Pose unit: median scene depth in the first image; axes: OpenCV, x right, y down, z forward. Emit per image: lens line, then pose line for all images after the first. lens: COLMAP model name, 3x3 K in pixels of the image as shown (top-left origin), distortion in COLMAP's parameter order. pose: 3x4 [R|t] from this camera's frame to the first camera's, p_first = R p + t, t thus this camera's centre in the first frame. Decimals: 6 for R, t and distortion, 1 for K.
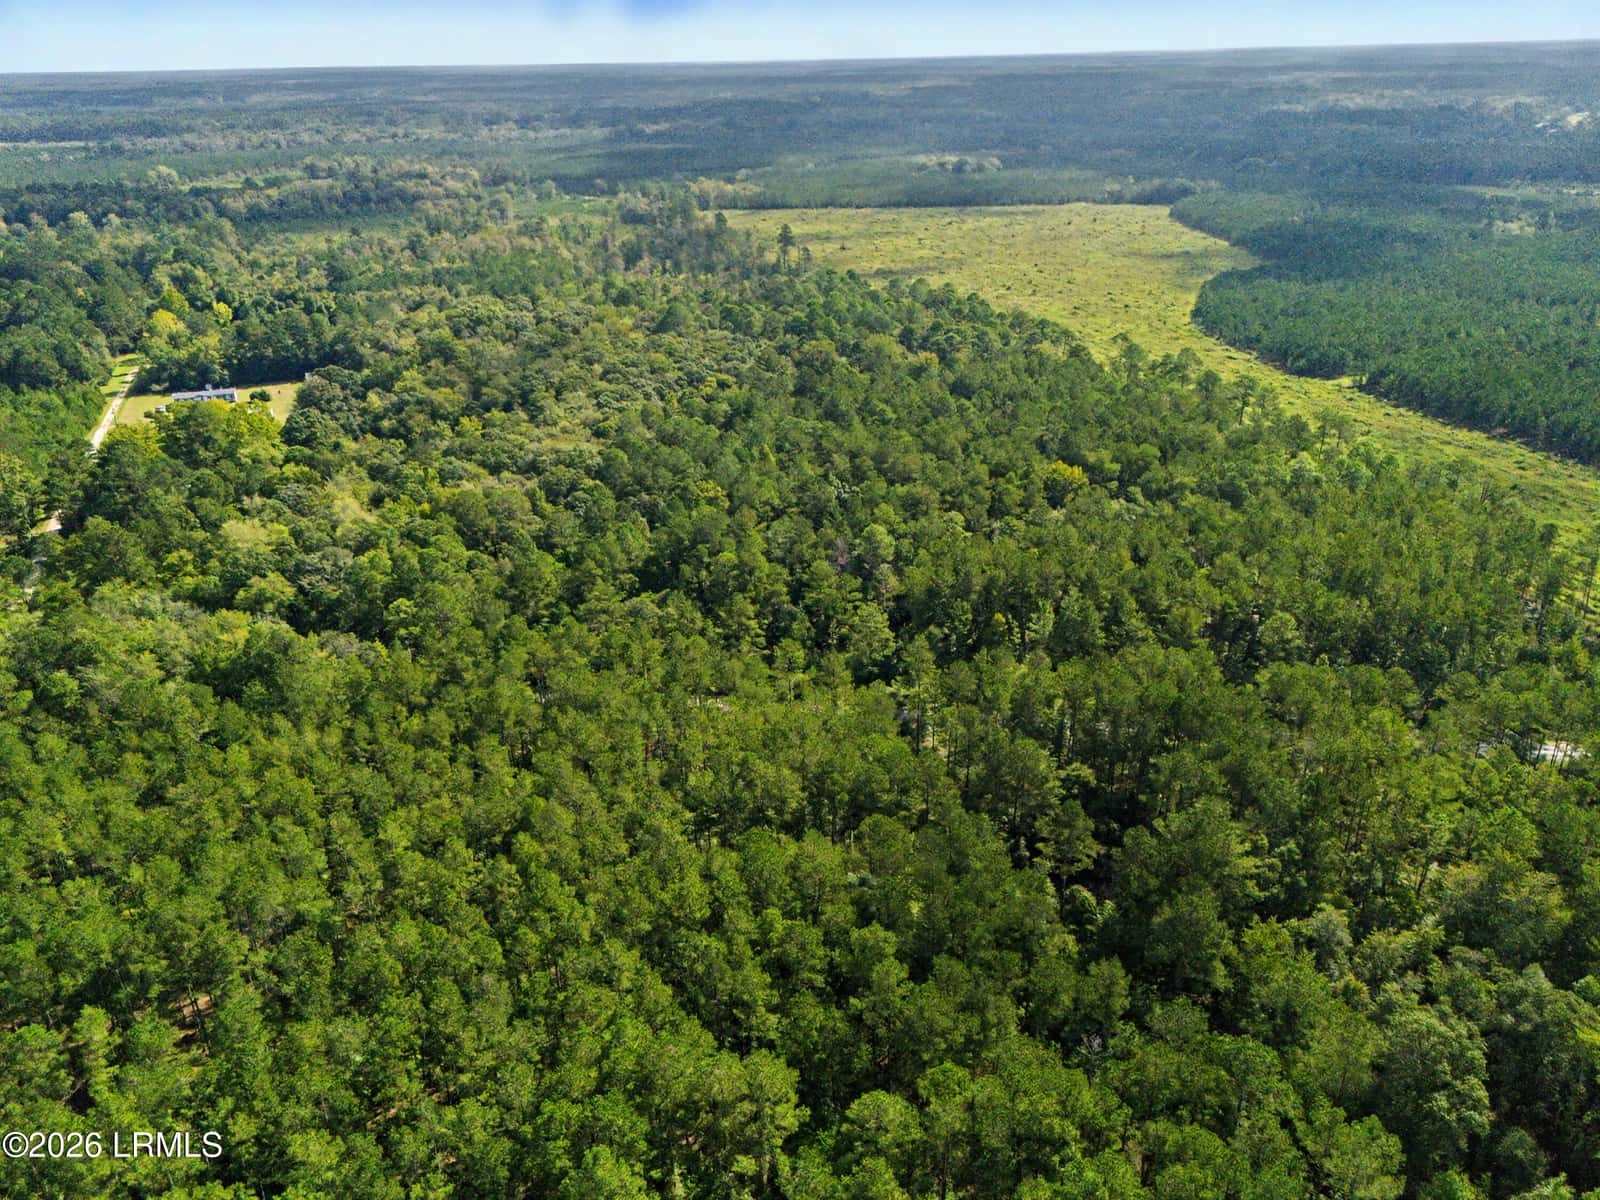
lens RADIAL K [[1173.3, 0, 800.0], [0, 1173.3, 600.0], [0, 0, 1]] dist [0.068081, -0.056083]
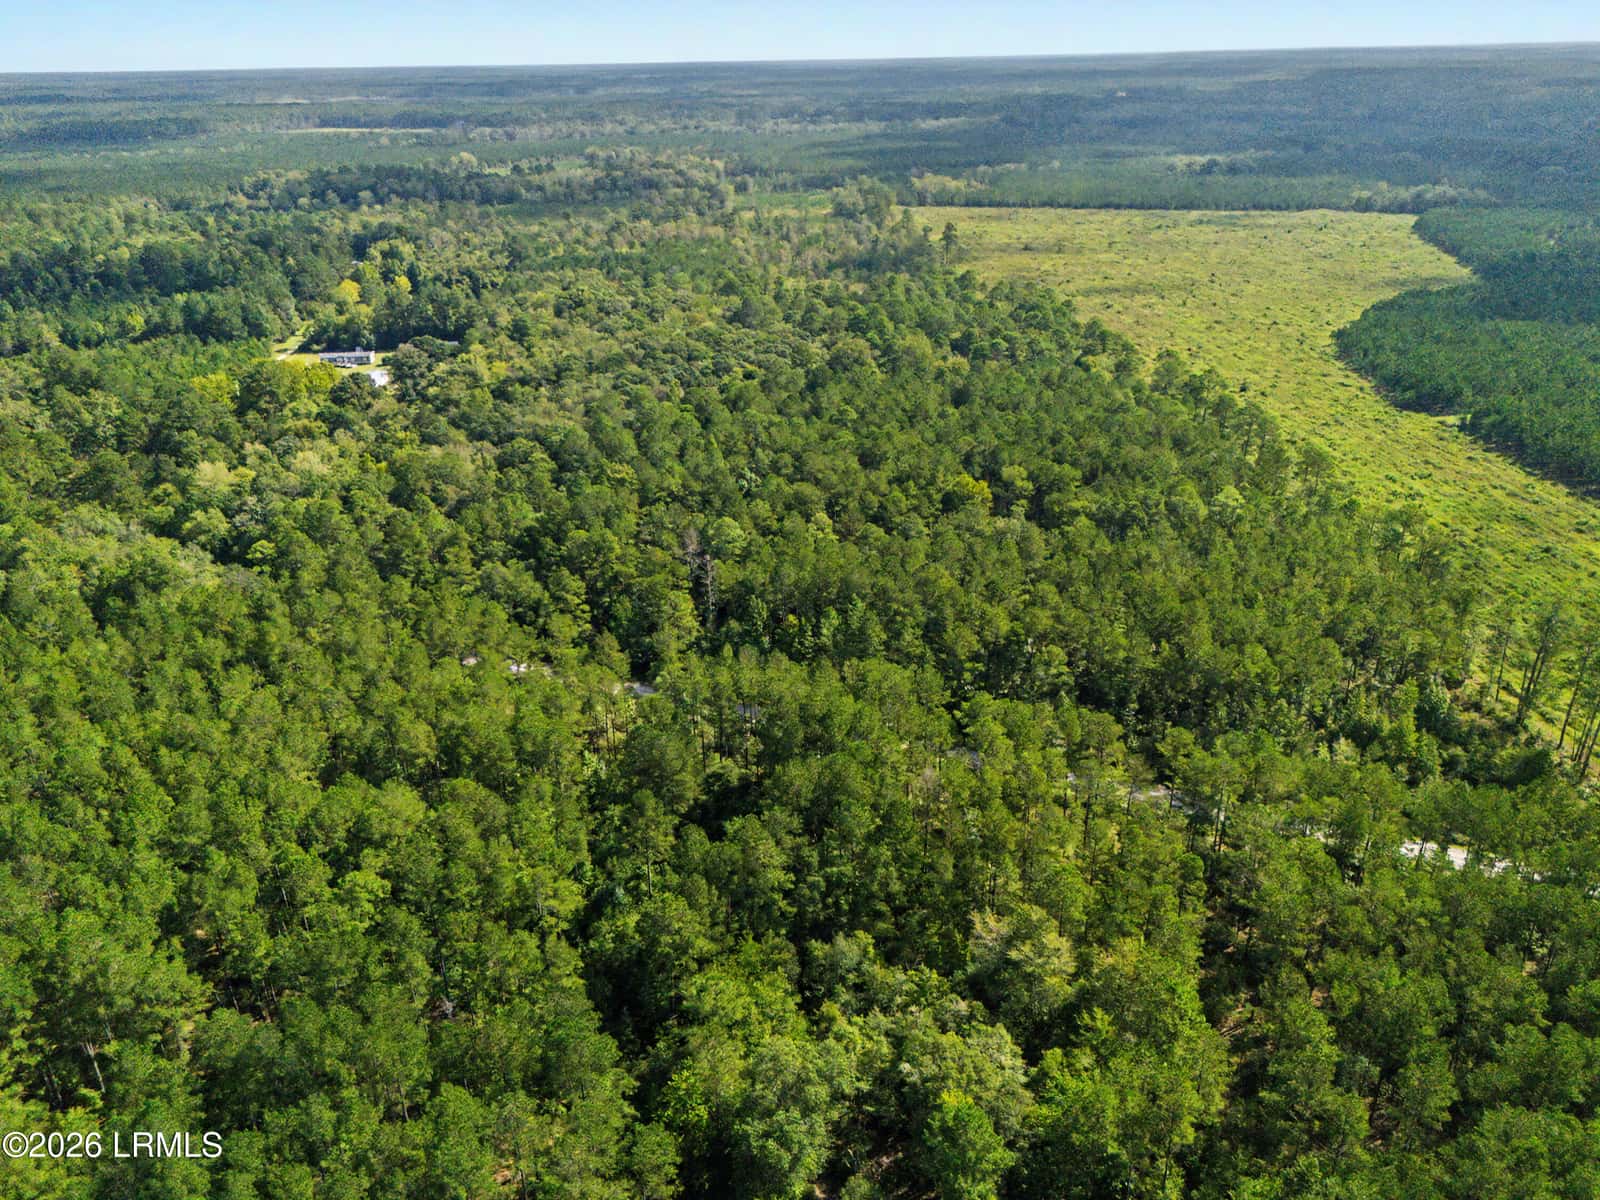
lens RADIAL K [[1173.3, 0, 800.0], [0, 1173.3, 600.0], [0, 0, 1]] dist [0.068081, -0.056083]
pose [[0.966784, 0.110145, -0.230645, 0.134608], [-0.109173, 0.993877, 0.017012, -0.006231], [0.231106, 0.008733, 0.972889, 0.007211]]
